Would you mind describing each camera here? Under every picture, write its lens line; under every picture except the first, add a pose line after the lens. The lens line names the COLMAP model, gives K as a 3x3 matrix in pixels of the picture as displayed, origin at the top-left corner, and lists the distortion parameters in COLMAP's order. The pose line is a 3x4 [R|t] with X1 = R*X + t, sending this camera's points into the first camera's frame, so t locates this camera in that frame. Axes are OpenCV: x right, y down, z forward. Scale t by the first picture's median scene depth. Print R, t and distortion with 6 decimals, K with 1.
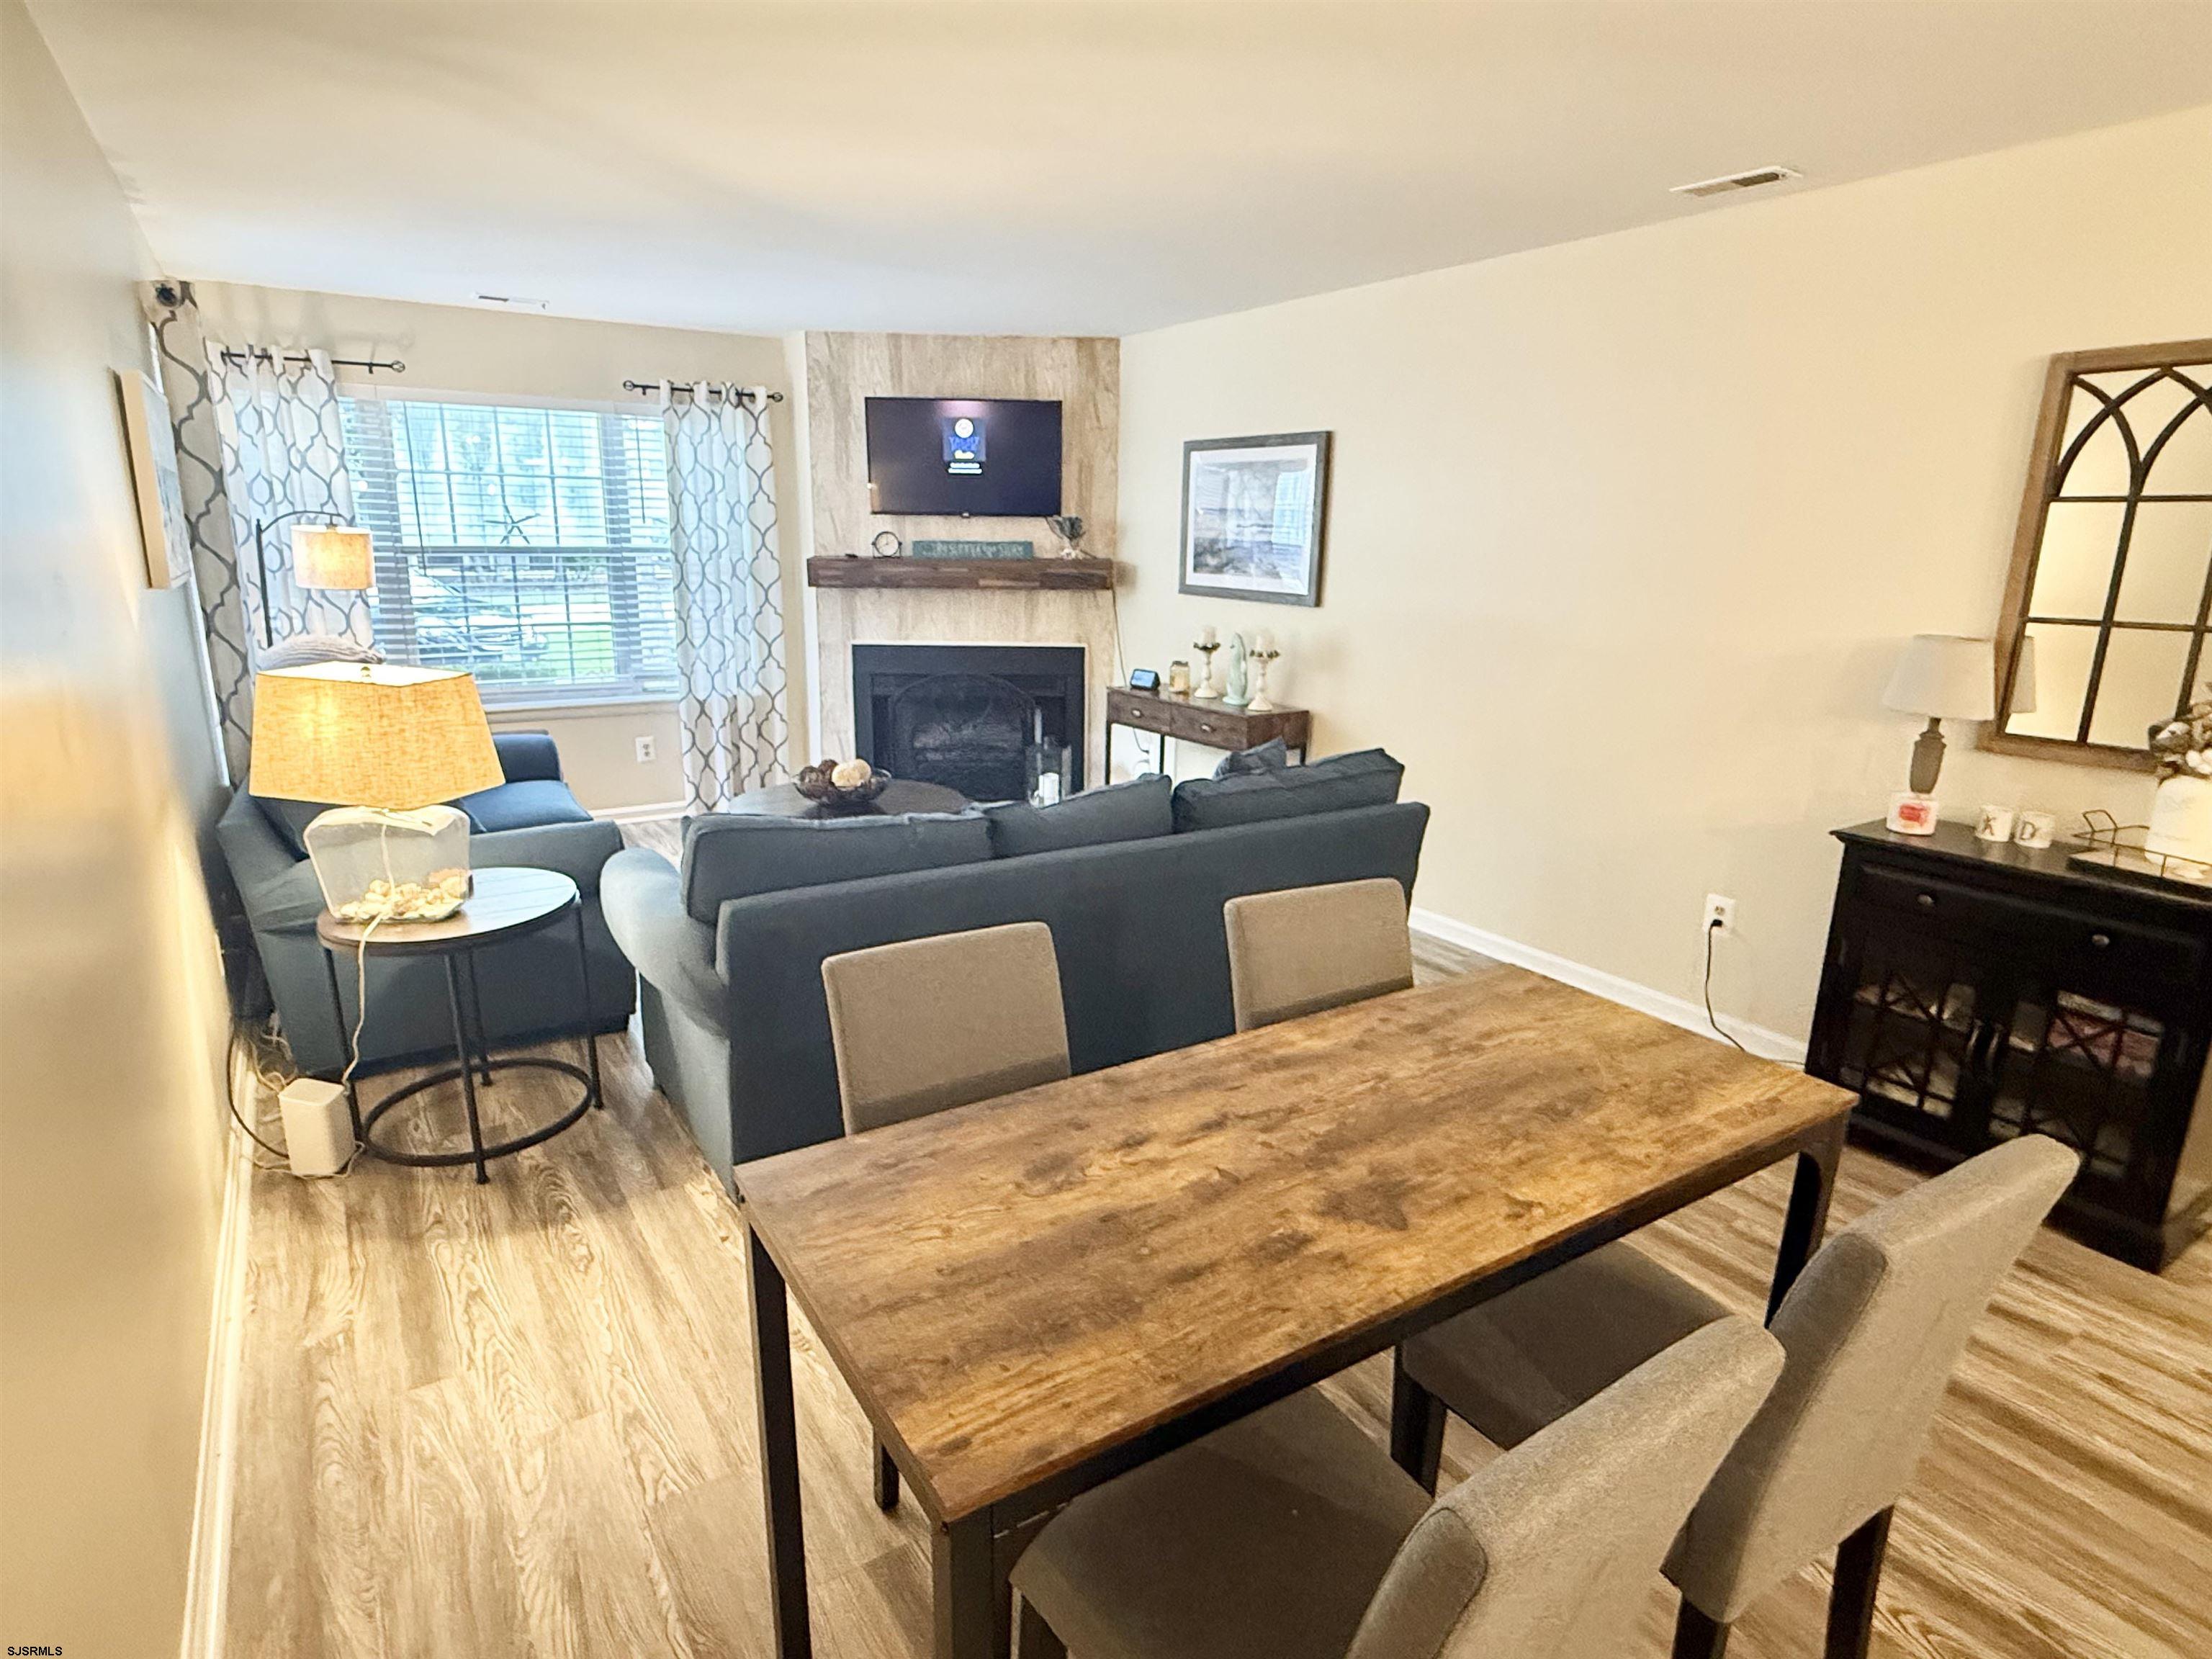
lens RADIAL K [[1190.0, 0, 1105.8], [0, 1190.0, 824.2], [0, 0, 1]] dist [-0.000315, -0.001044]
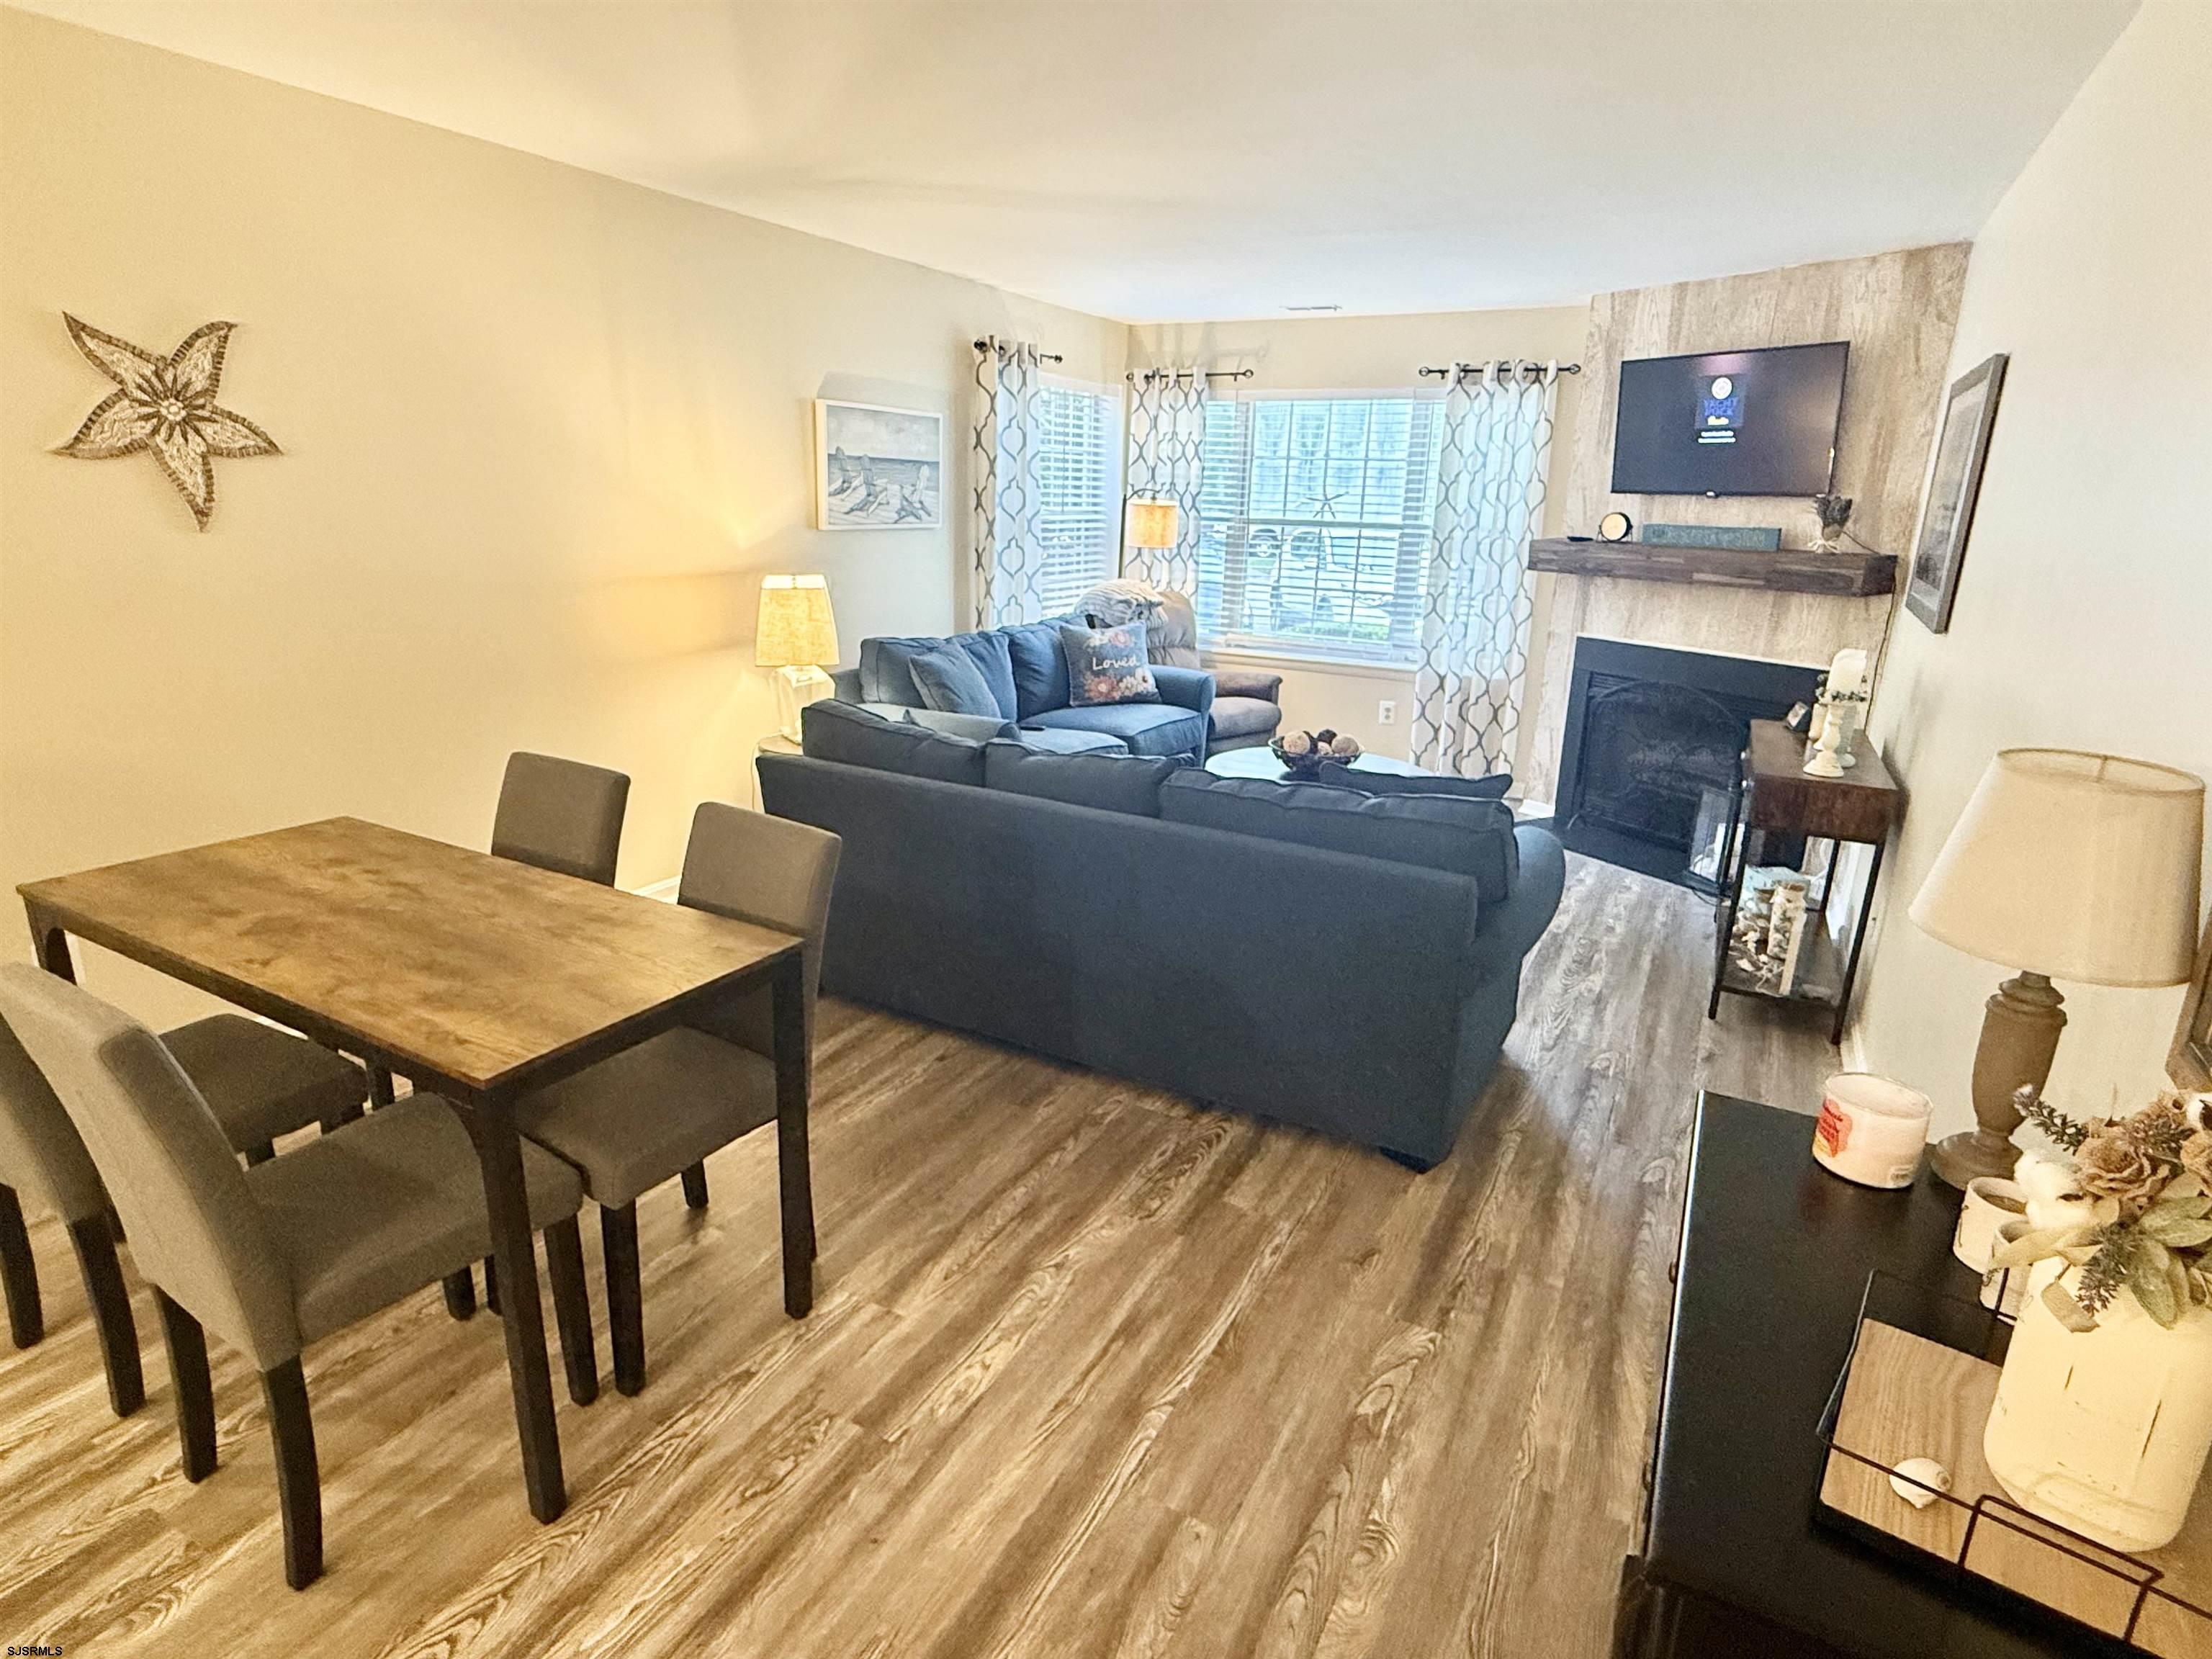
lens RADIAL K [[1190.0, 0, 1103.5], [0, 1190.0, 831.6], [0, 0, 1]] dist [-0.000315, -0.001044]
pose [[0.469469, 0.241029, -0.849414, 0.454409], [-0.230616, 0.962098, 0.145544, -0.059107], [0.852300, 0.127560, 0.507261, 0.258448]]
